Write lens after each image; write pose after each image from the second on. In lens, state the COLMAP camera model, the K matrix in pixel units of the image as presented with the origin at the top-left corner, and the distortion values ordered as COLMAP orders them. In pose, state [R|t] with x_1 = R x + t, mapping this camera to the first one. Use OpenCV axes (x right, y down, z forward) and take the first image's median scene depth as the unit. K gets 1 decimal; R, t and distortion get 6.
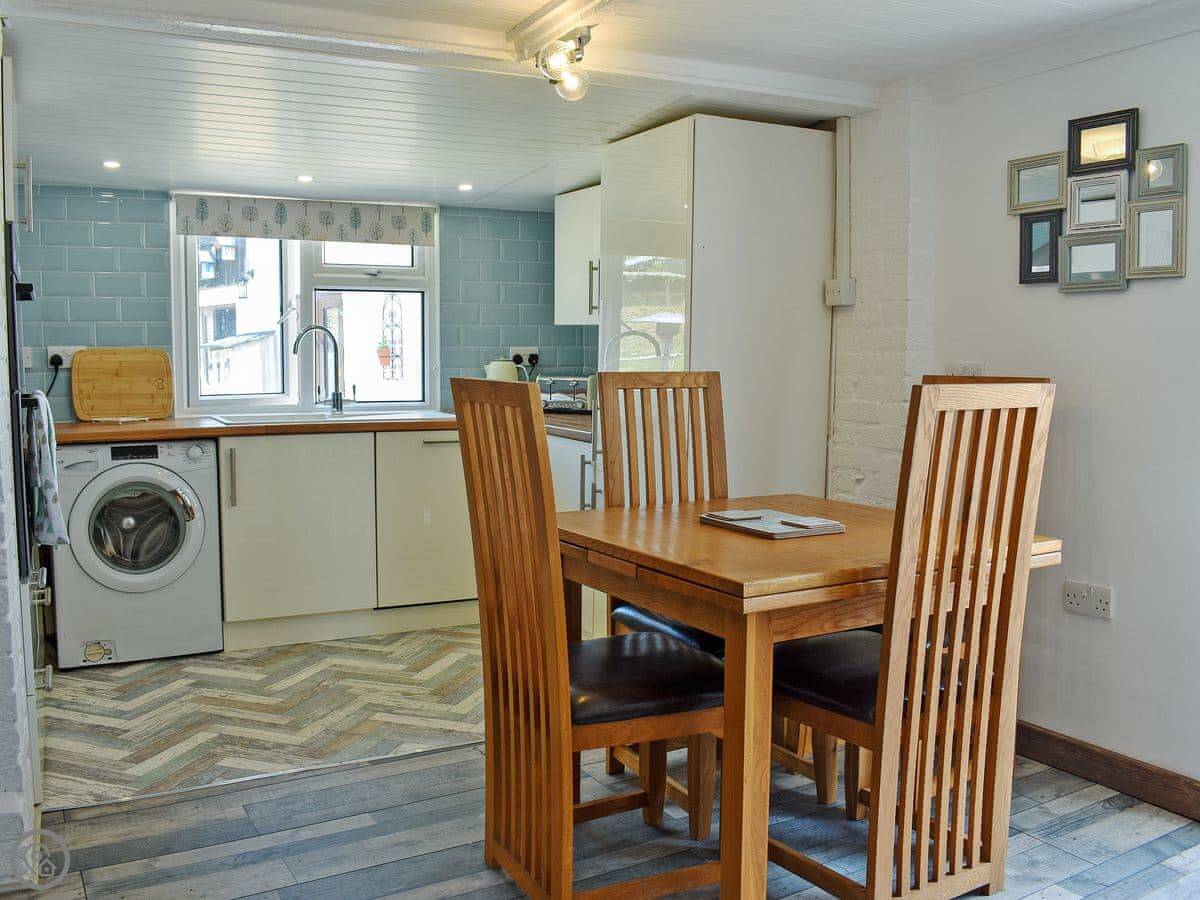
lens RADIAL K [[1059.6, 0, 557.3], [0, 1059.6, 450.6], [0, 0, 1]] dist [-0.091213, 0.000513]
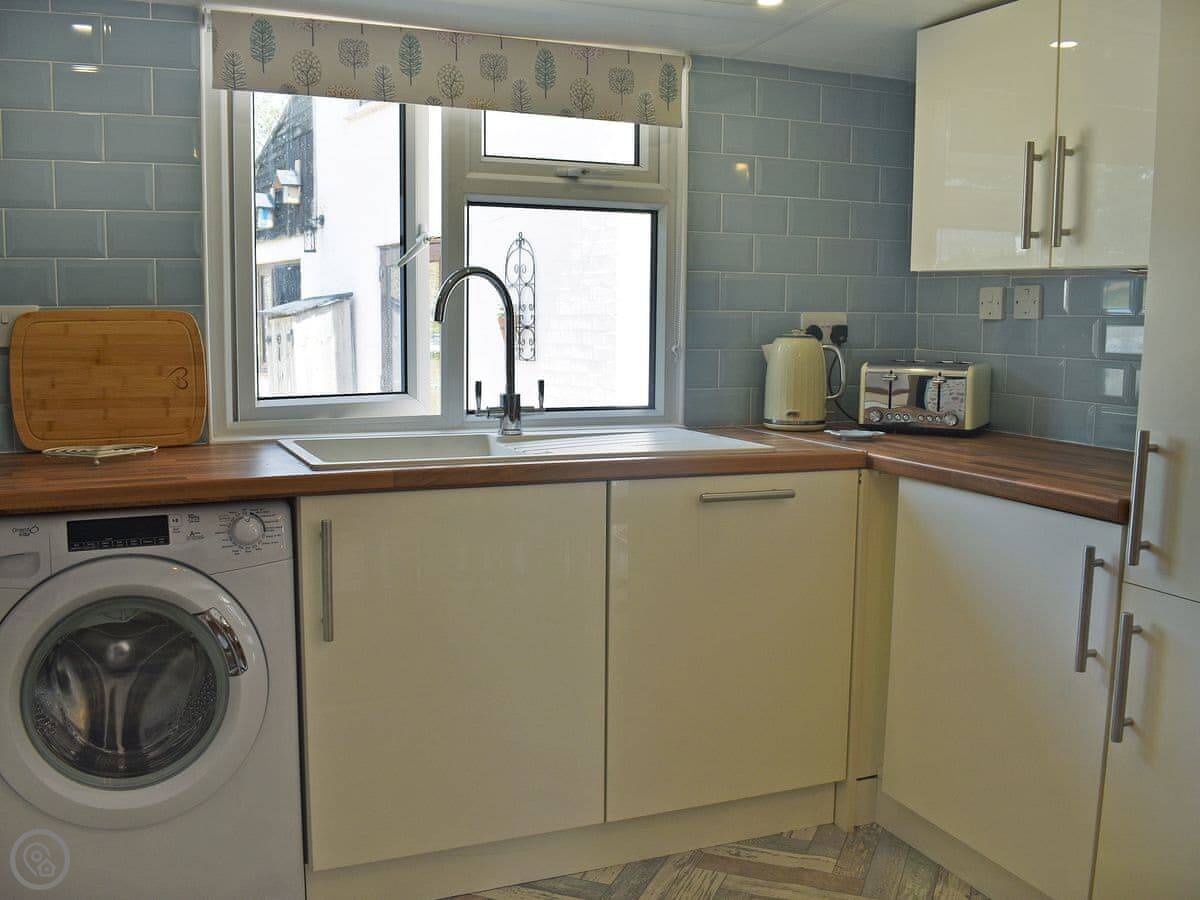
lens RADIAL K [[1099.3, 0, 559.1], [0, 1099.3, 454.9], [0, 0, 1]] dist [-0.091824, 0.001437]
pose [[0.998383, 0.010096, -0.055947, -0.154749], [-0.008644, 0.999621, 0.026132, -0.039597], [0.056190, -0.025606, 0.998092, 0.449481]]
